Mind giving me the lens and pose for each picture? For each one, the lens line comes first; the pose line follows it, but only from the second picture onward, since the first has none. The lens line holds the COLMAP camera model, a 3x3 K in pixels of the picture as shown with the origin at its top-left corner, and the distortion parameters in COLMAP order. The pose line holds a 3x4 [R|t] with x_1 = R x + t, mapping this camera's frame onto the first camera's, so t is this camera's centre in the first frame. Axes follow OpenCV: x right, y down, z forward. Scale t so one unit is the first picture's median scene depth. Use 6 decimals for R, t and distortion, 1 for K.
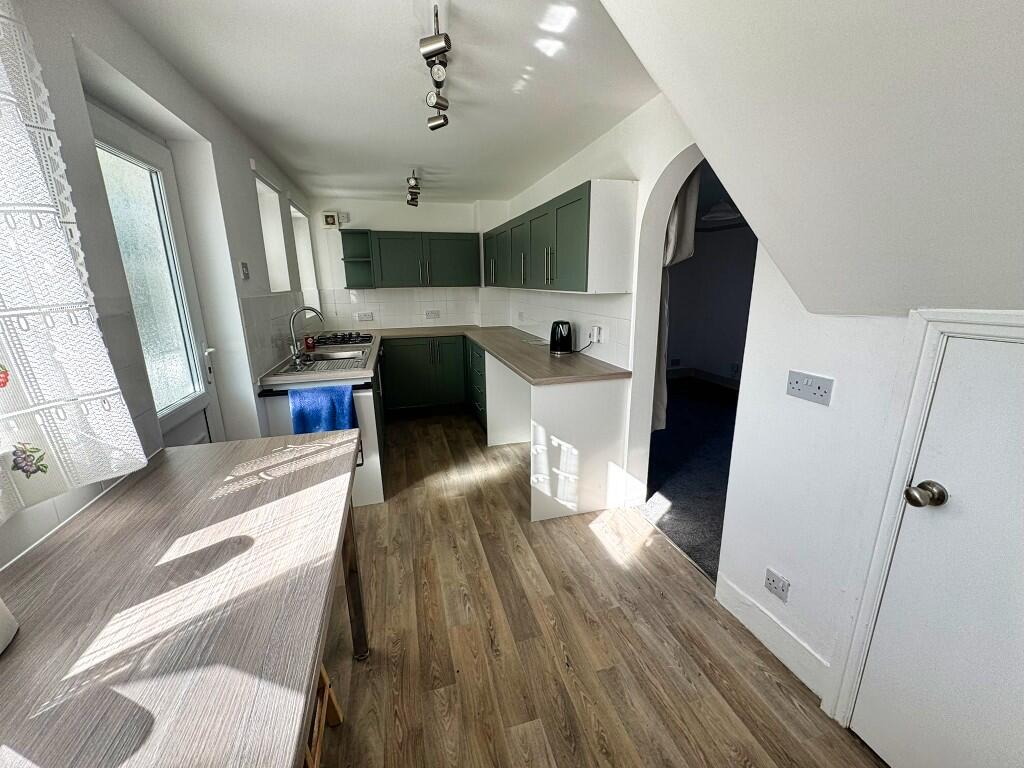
lens RADIAL K [[406.7, 0, 510.7], [0, 406.7, 383.1], [0, 0, 1]] dist [-0.001478, -0.000249]
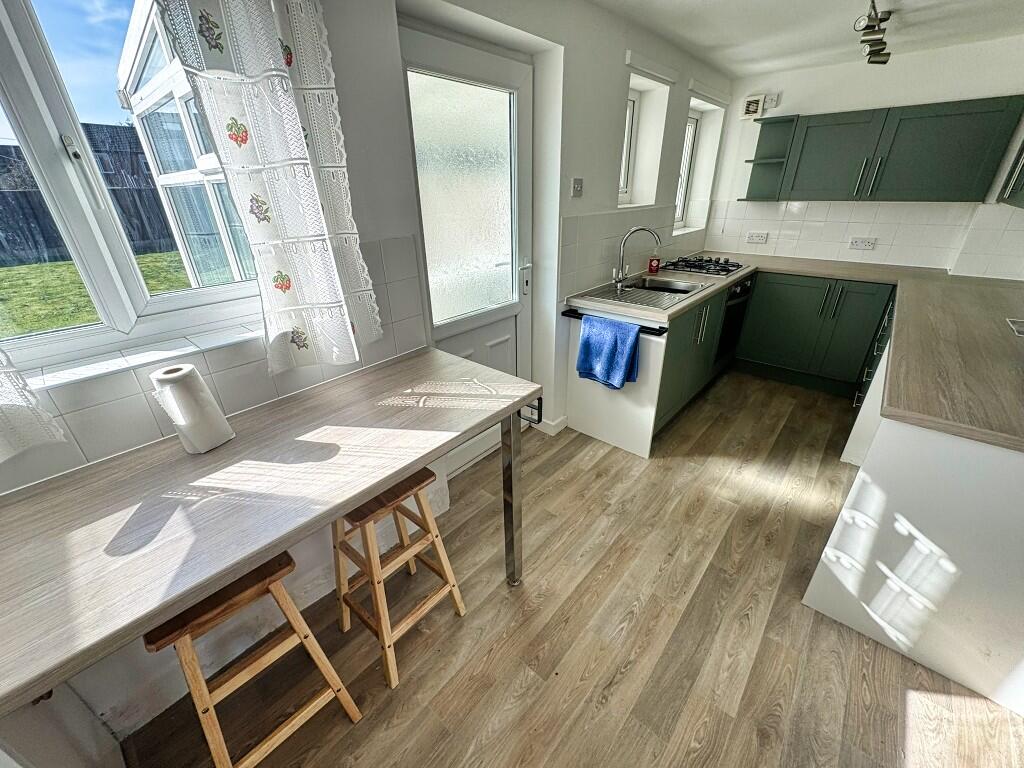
lens RADIAL K [[406.7, 0, 510.7], [0, 406.7, 383.1], [0, 0, 1]] dist [-0.001478, -0.000249]
pose [[0.540094, 0.366877, -0.757430, 0.153177], [-0.193380, 0.930001, 0.312574, -0.092026], [0.819087, -0.022348, 0.573234, 0.238212]]
